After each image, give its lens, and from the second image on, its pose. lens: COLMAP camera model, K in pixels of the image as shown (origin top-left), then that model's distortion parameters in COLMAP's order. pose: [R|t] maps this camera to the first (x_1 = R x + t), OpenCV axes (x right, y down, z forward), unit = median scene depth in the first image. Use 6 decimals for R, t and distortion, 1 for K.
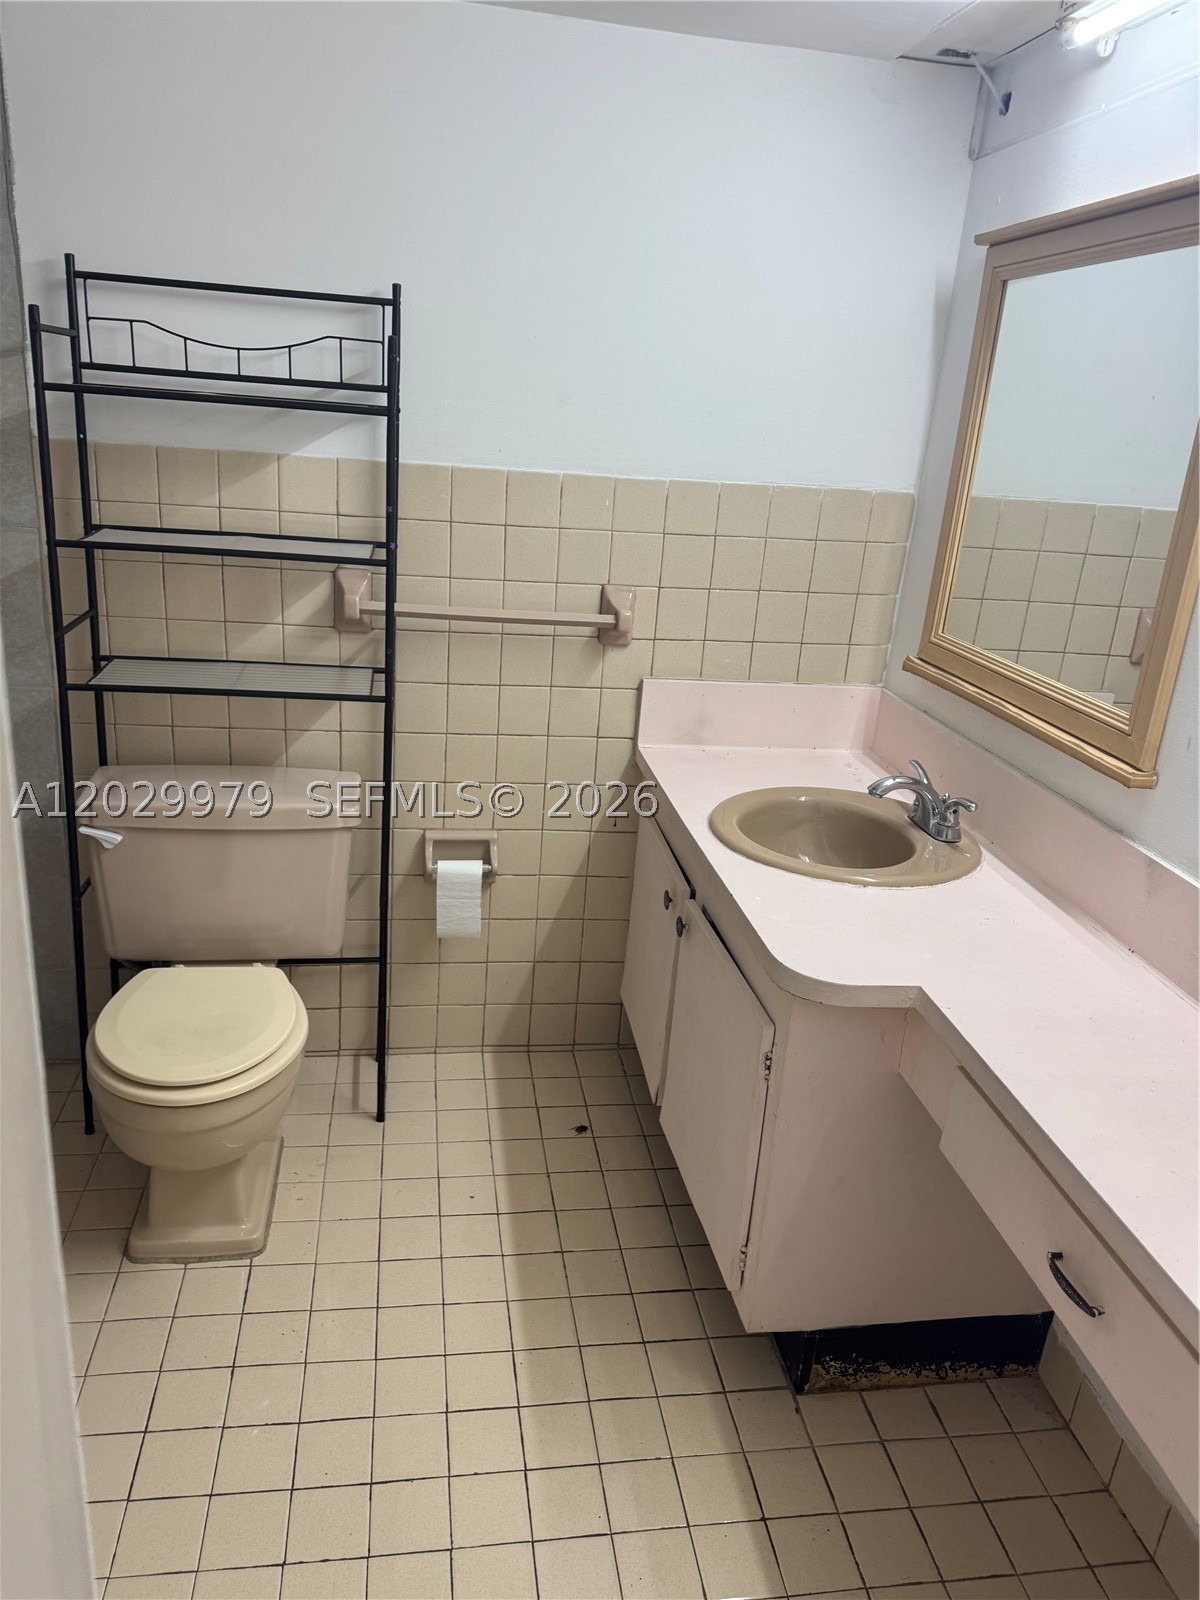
lens RADIAL K [[1143.3, 0, 596.2], [0, 1143.3, 802.7], [0, 0, 1]] dist [0.006642, -0.009256]
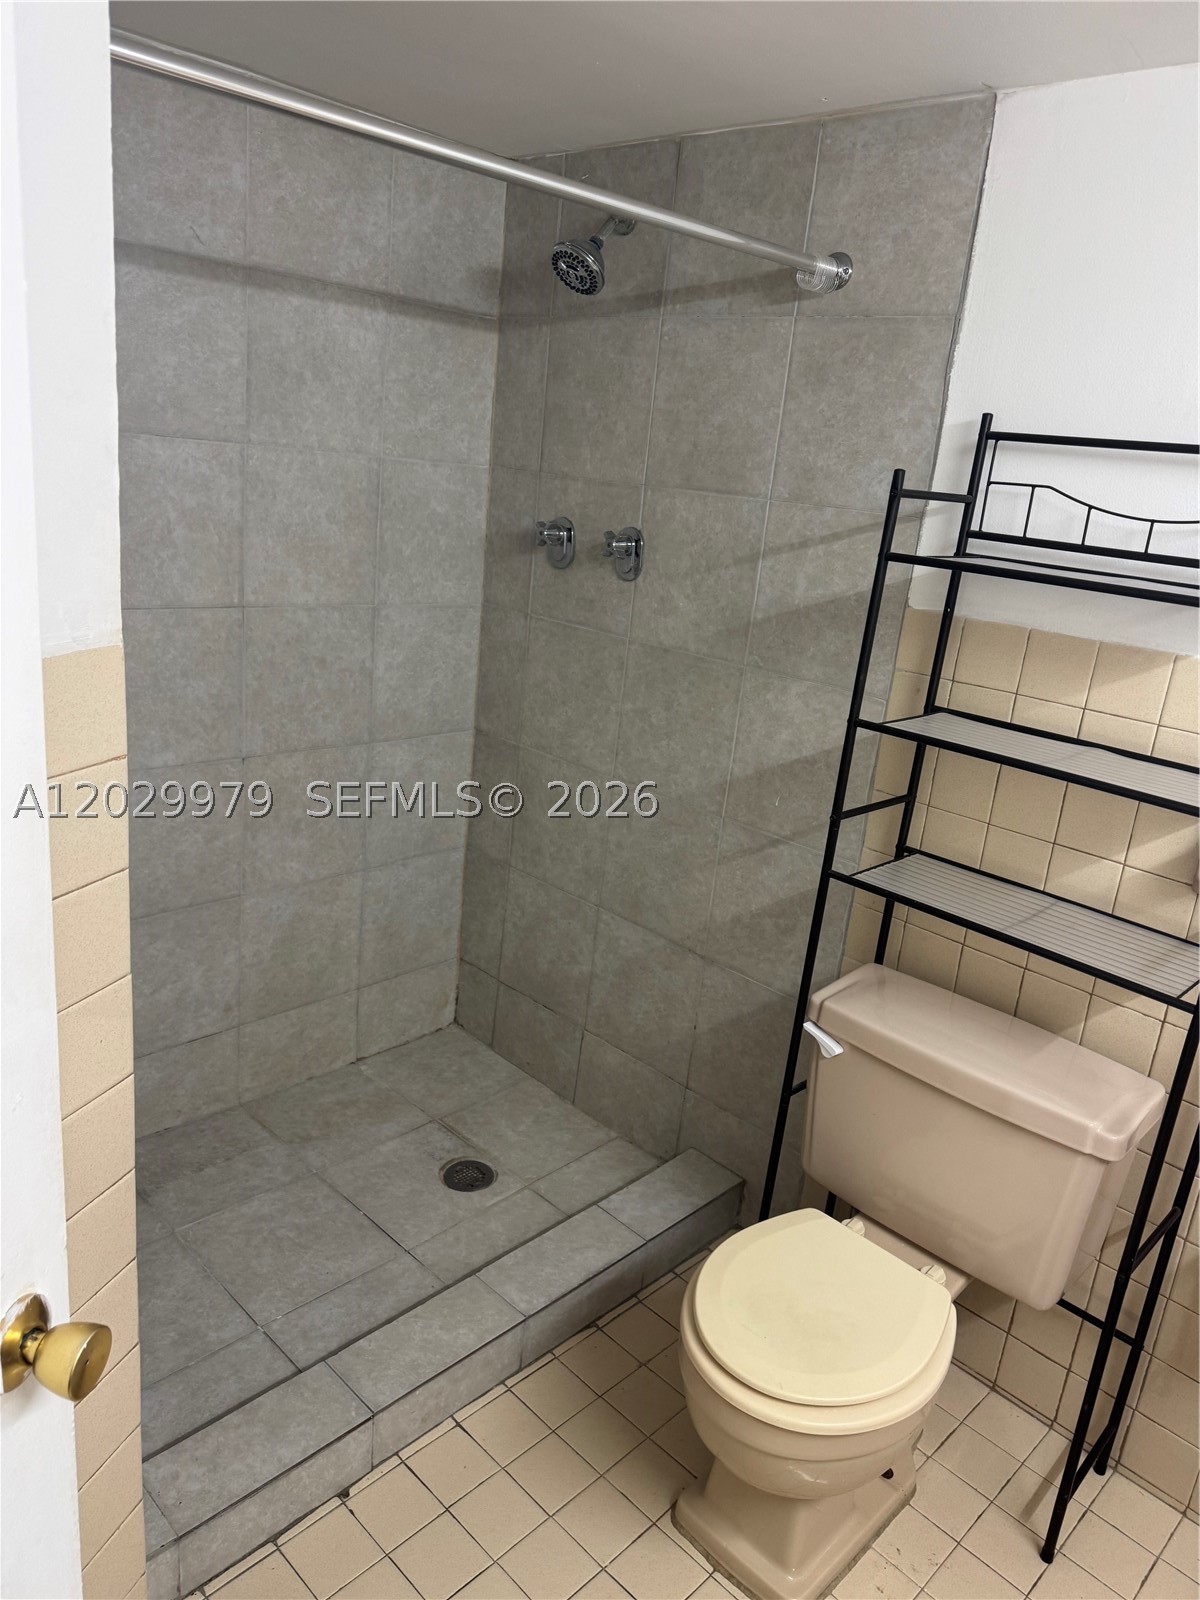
lens RADIAL K [[1143.3, 0, 602.0], [0, 1143.3, 801.1], [0, 0, 1]] dist [0.006642, -0.009256]
pose [[0.600512, 0.217410, -0.769492, 0.104259], [-0.310730, 0.950144, 0.025957, -0.116593], [0.736772, 0.223517, 0.638128, 0.263266]]
